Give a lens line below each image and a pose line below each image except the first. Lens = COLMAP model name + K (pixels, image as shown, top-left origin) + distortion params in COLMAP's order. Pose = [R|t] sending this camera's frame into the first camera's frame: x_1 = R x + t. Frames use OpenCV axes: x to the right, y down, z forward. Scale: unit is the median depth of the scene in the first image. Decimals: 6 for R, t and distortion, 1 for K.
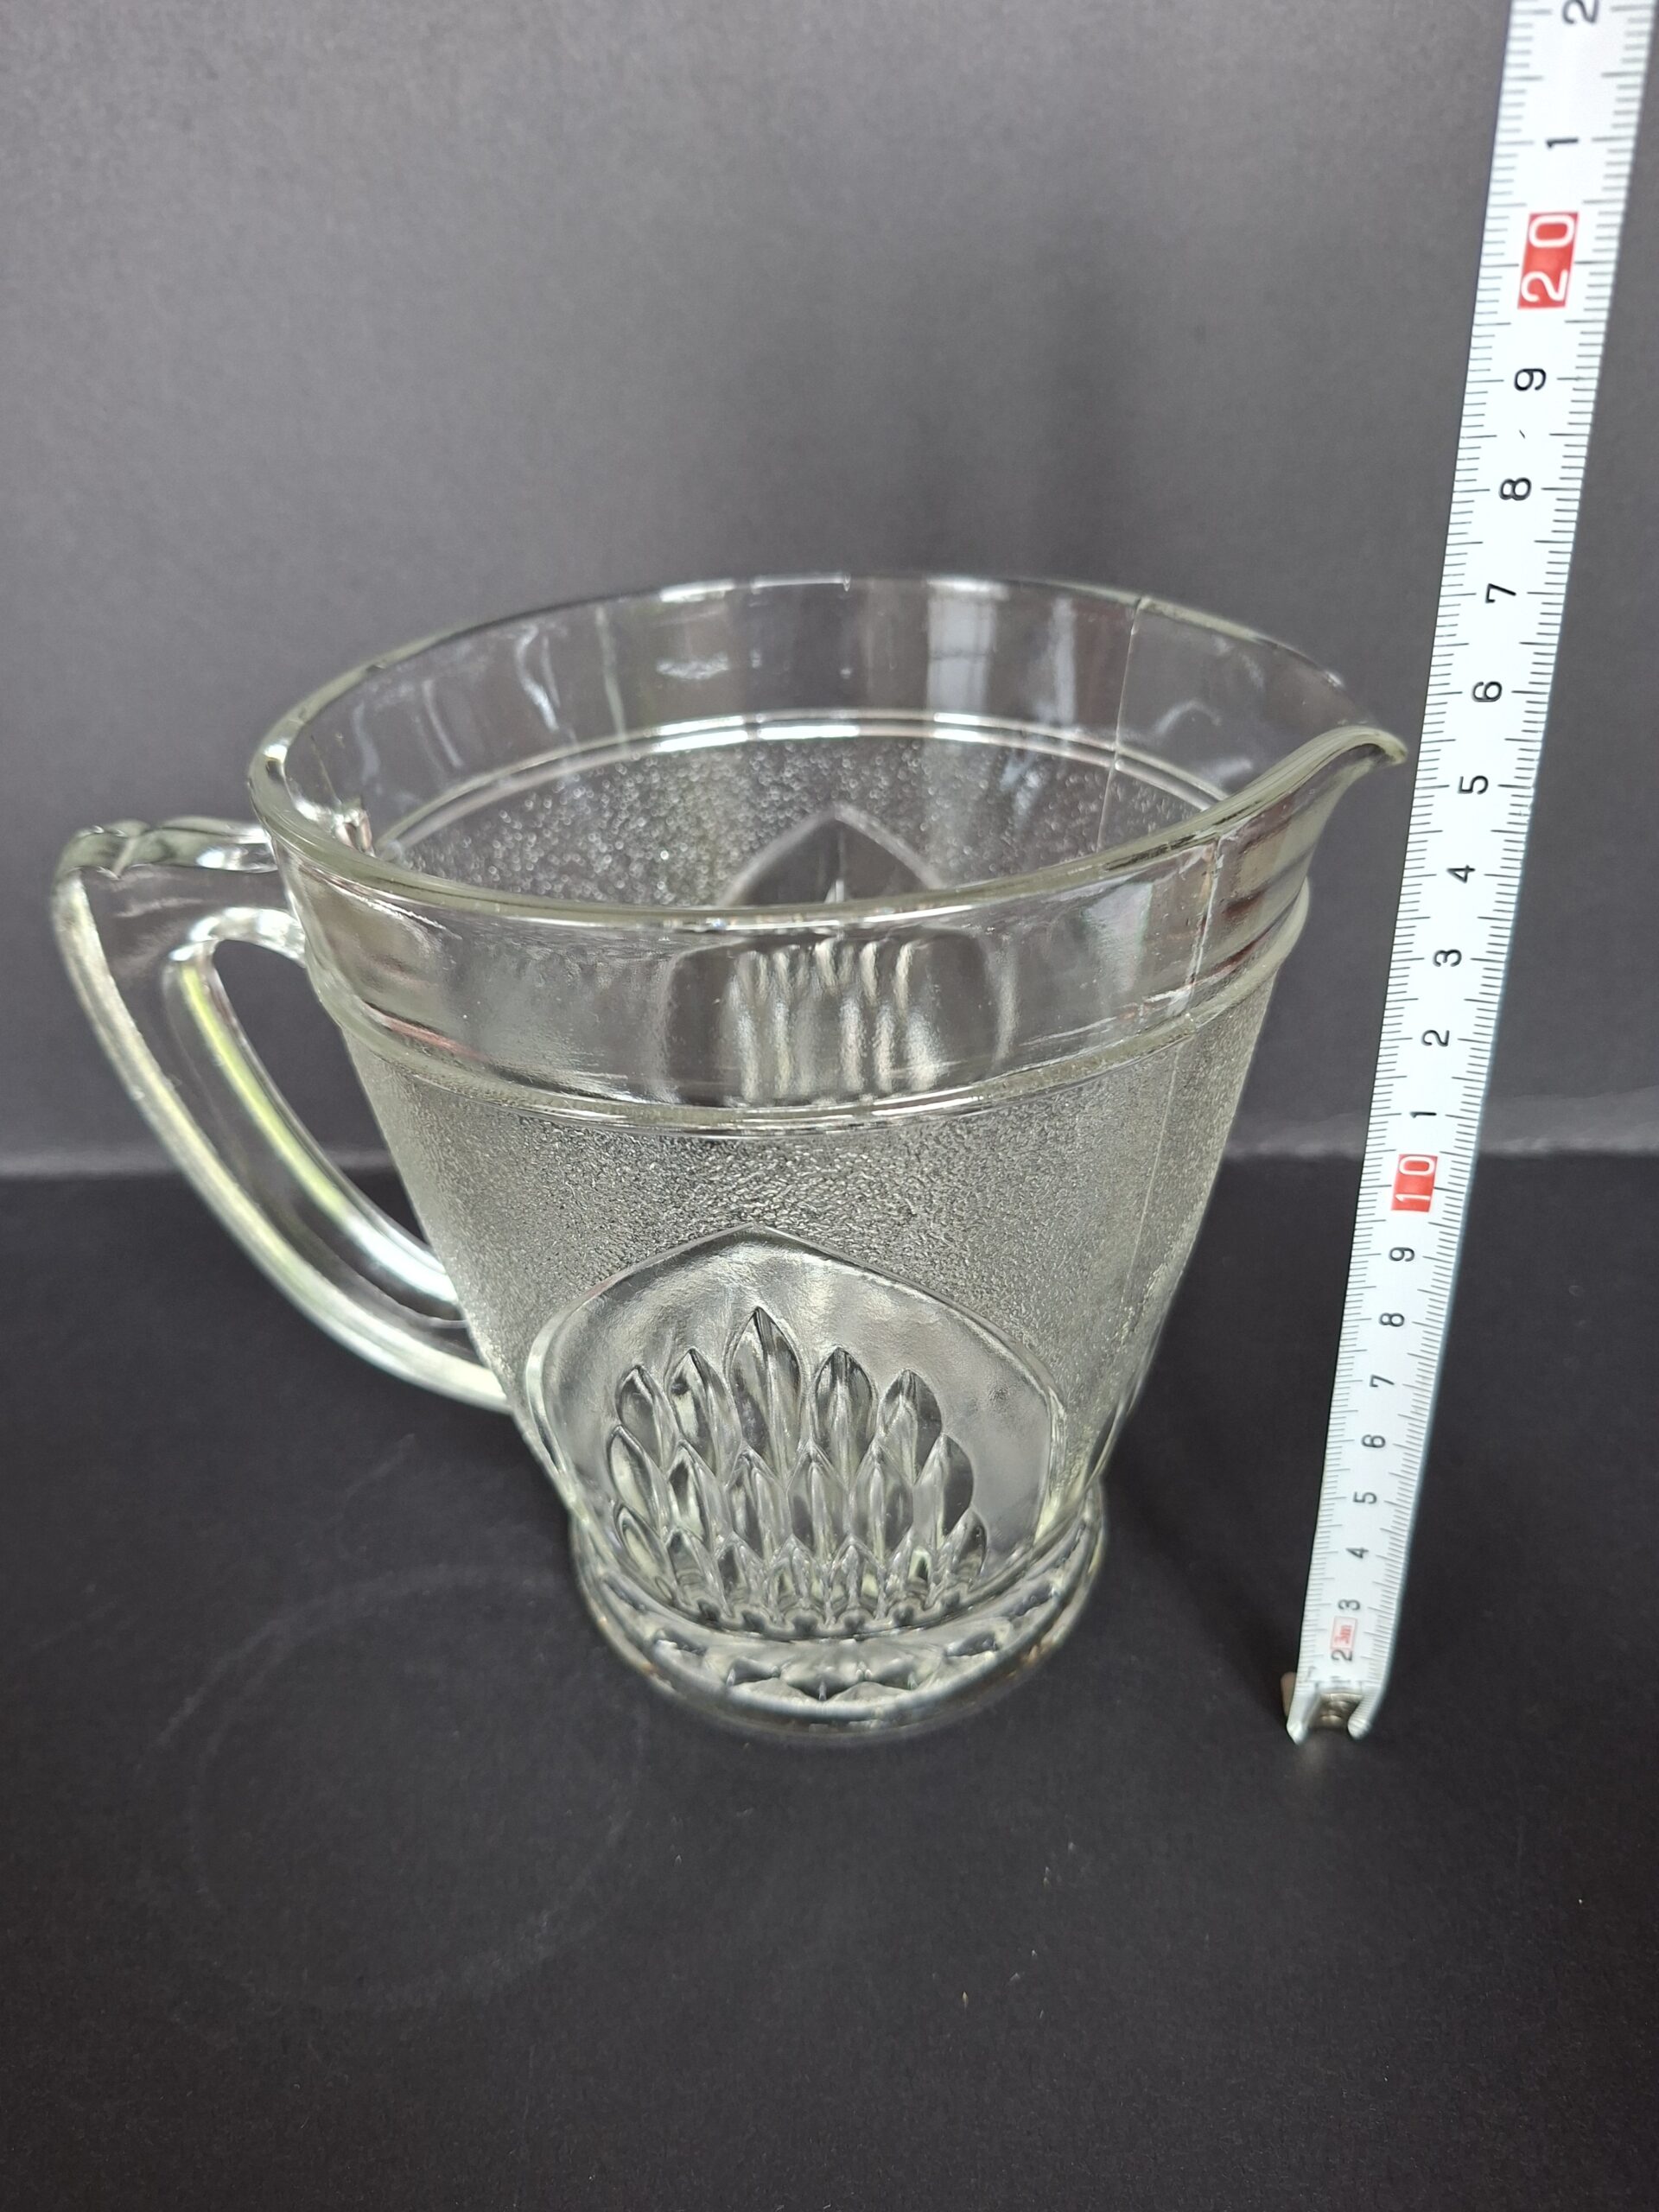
lens RADIAL K [[1710.7, 0, 823.6], [0, 1710.7, 1086.3], [0, 0, 1]] dist [-0.051082, 0.025125]
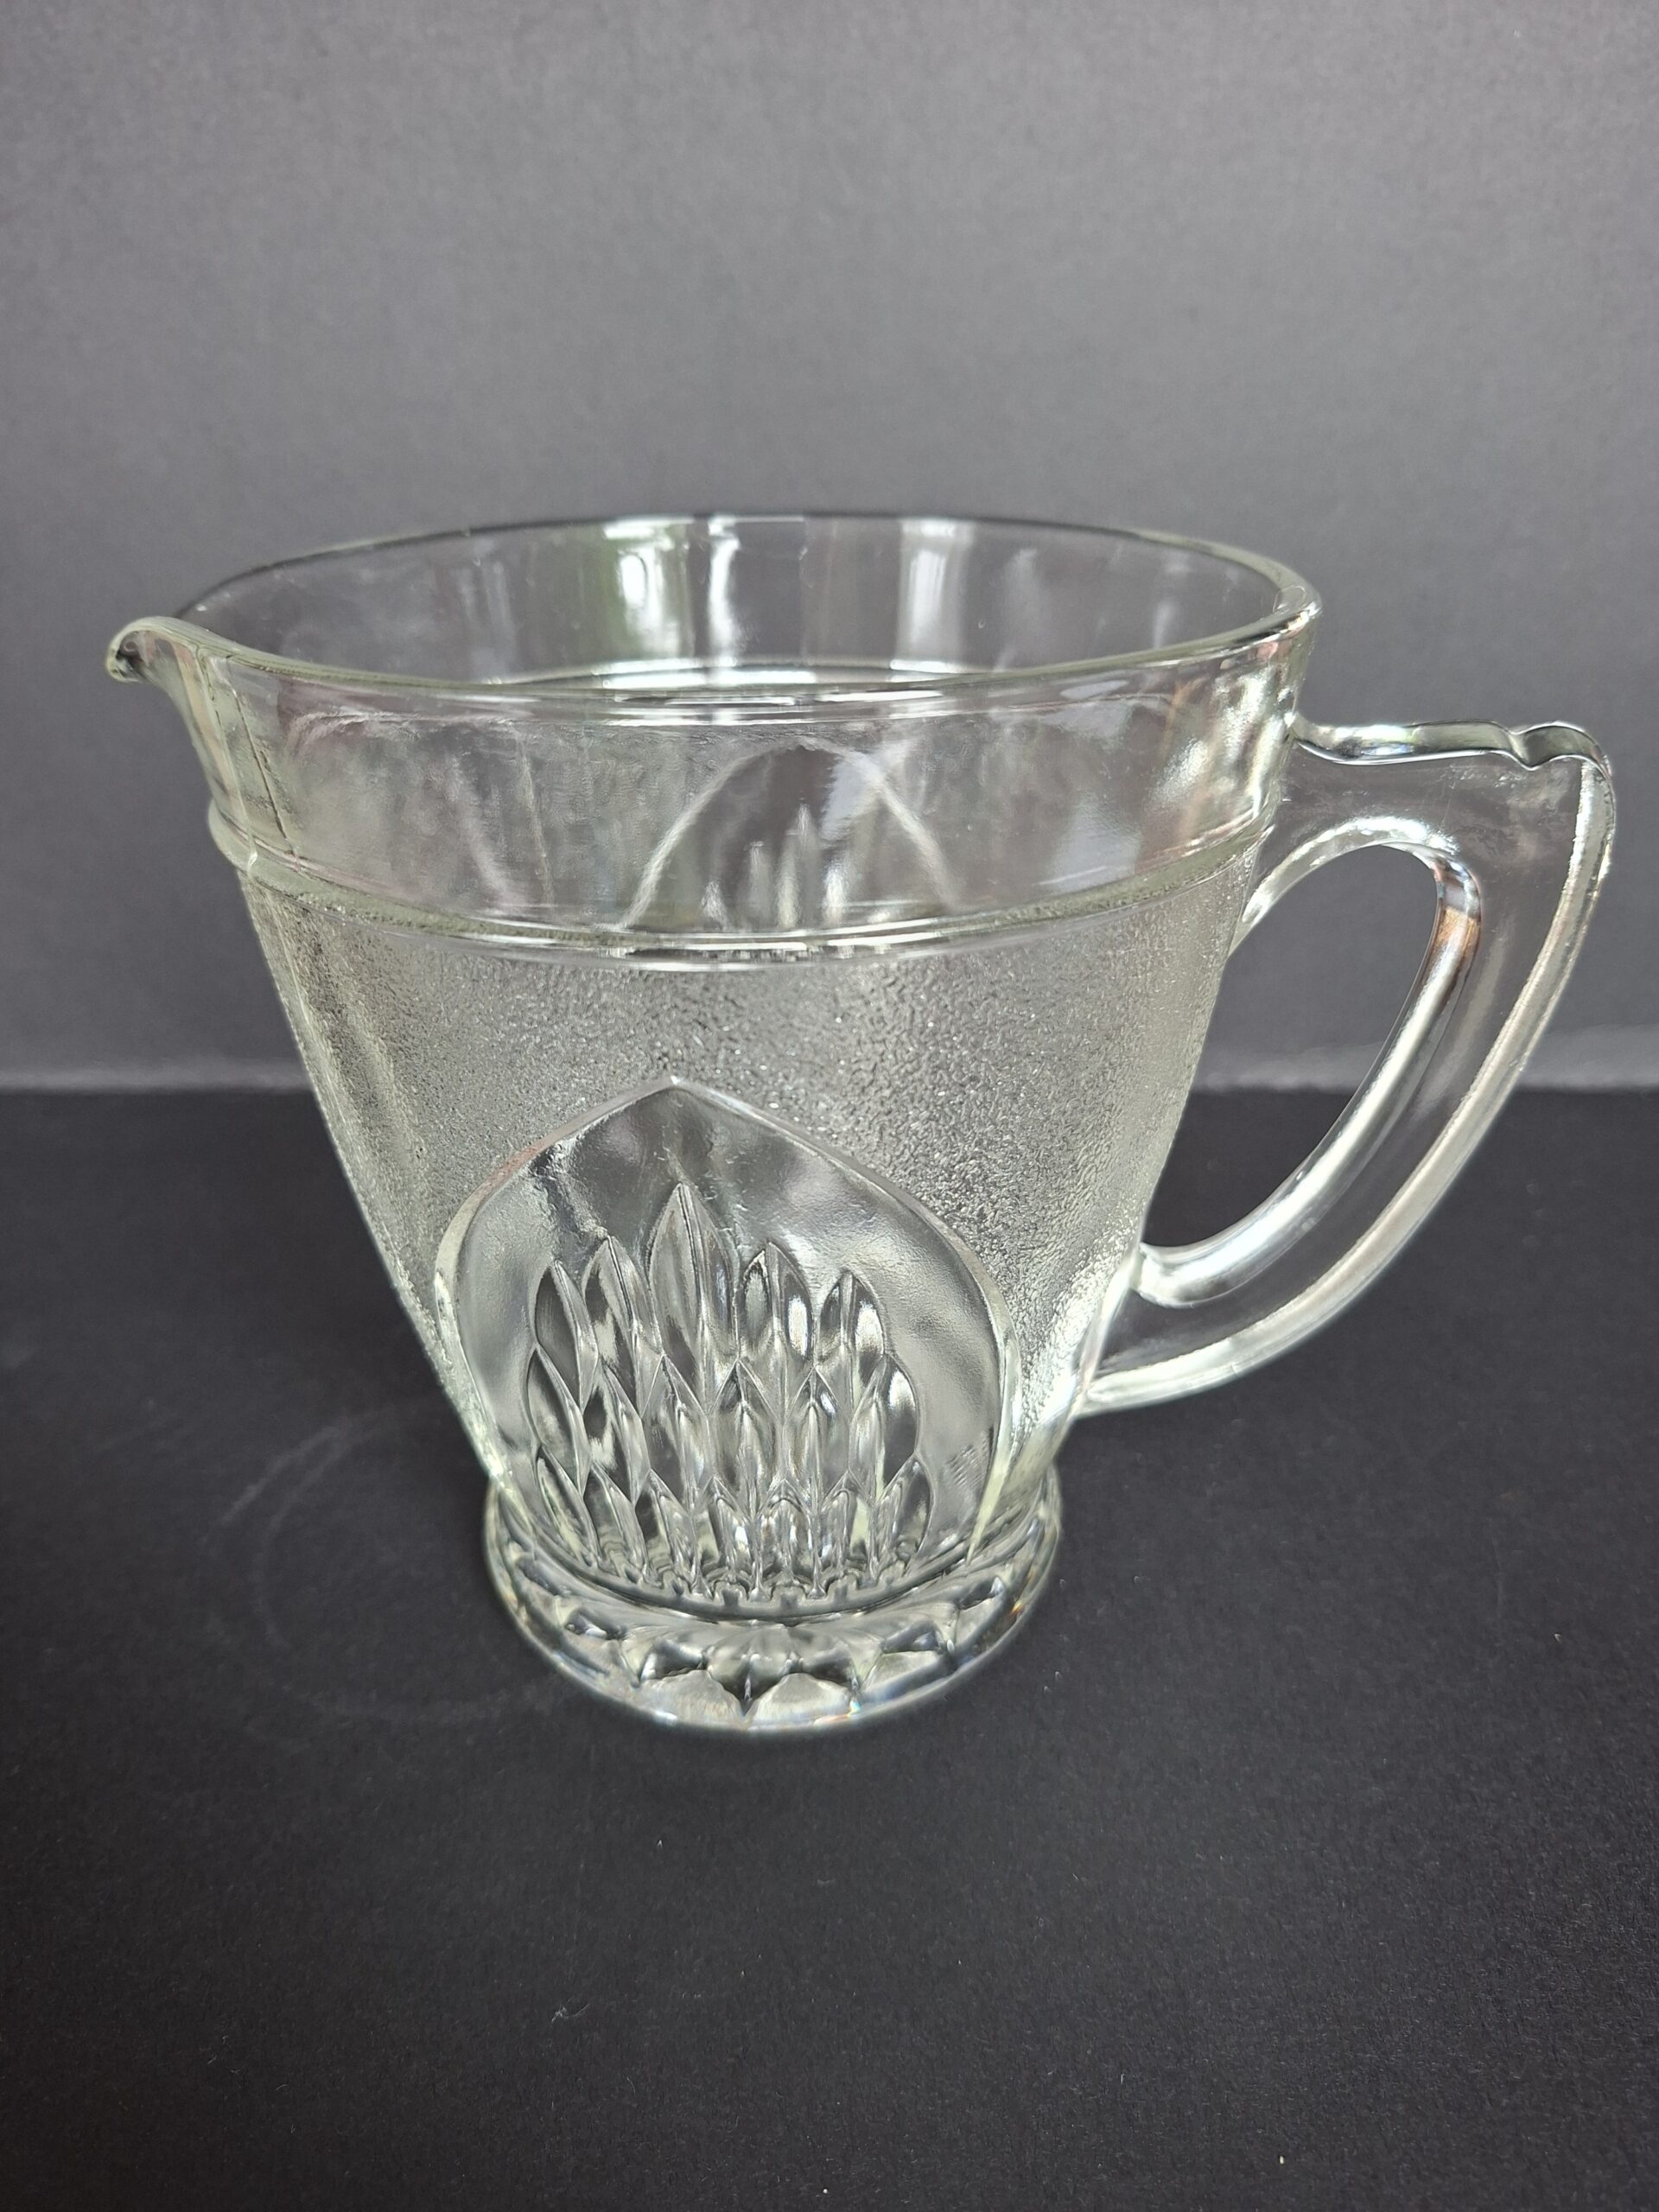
lens RADIAL K [[1710.7, 0, 838.9], [0, 1710.7, 1139.4], [0, 0, 1]] dist [-0.051082, 0.025125]
pose [[0.998971, 0.019668, 0.040855, -0.060393], [-0.016556, 0.997033, -0.075176, 0.231784], [-0.042212, 0.074423, 0.996333, -0.089444]]
